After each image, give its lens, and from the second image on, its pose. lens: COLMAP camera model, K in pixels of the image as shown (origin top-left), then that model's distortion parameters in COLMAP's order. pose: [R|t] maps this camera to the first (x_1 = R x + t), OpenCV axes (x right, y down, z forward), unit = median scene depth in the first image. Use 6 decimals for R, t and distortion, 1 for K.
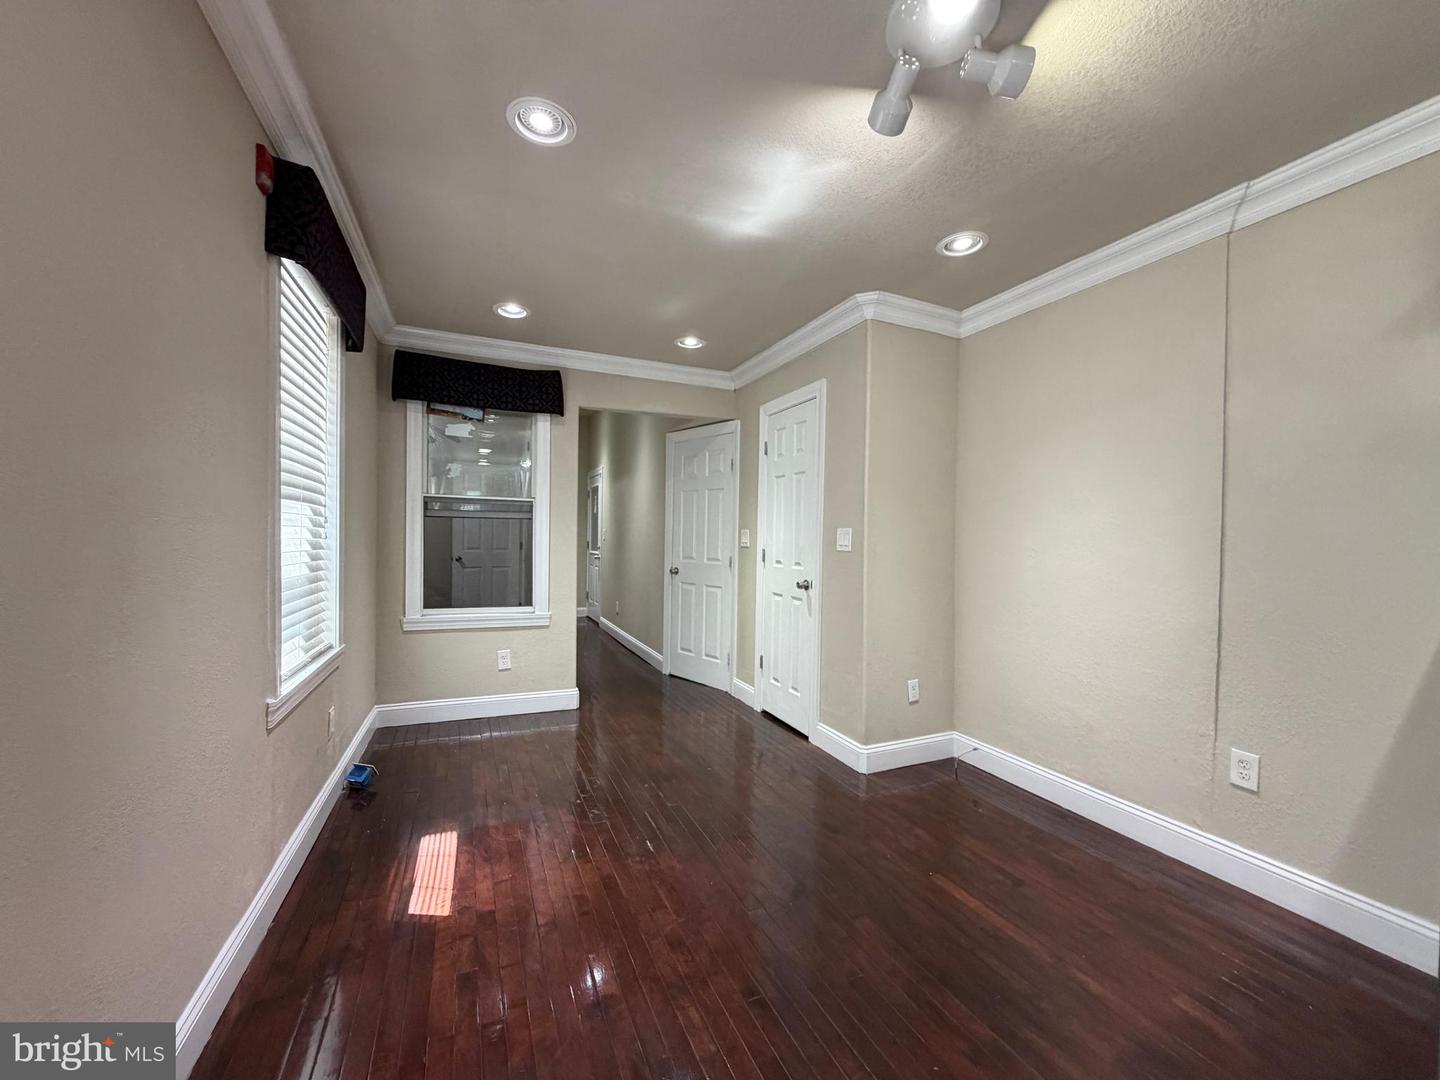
lens RADIAL K [[573.1, 0, 715.1], [0, 573.1, 541.2], [0, 0, 1]] dist [0.000400, 0.000081]
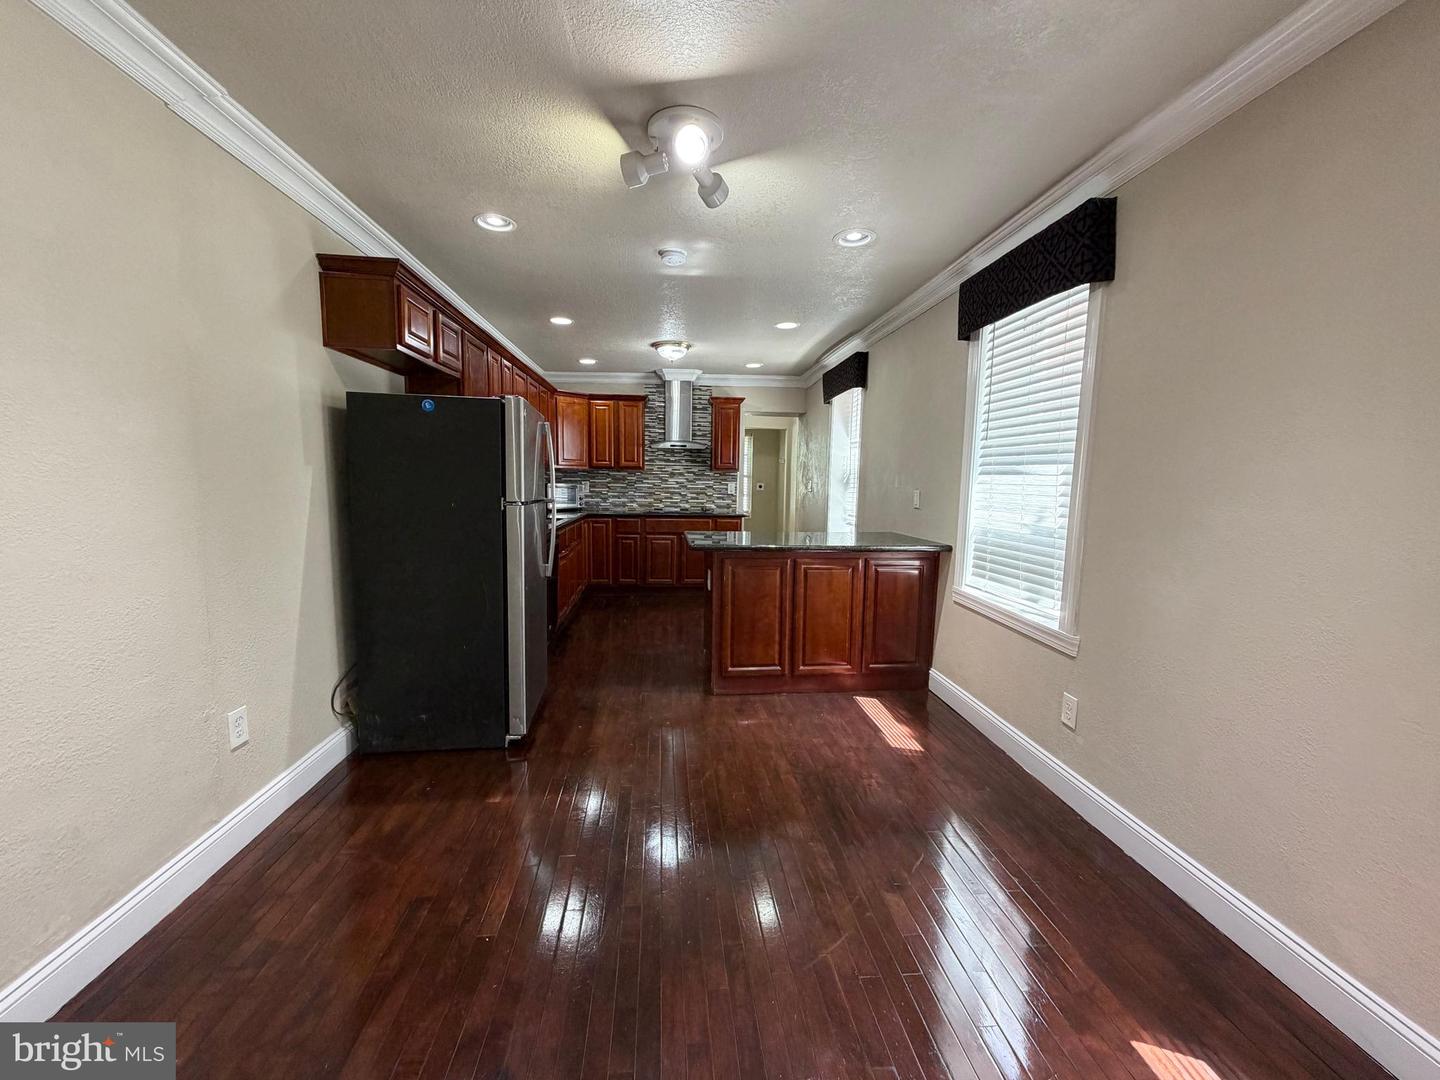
lens RADIAL K [[573.1, 0, 715.1], [0, 573.1, 541.2], [0, 0, 1]] dist [0.000400, 0.000081]
pose [[-0.947926, -0.066401, 0.311492, -0.067848], [-0.030305, 0.992392, 0.119327, -0.030083], [-0.317046, 0.103674, -0.942727, 0.915952]]
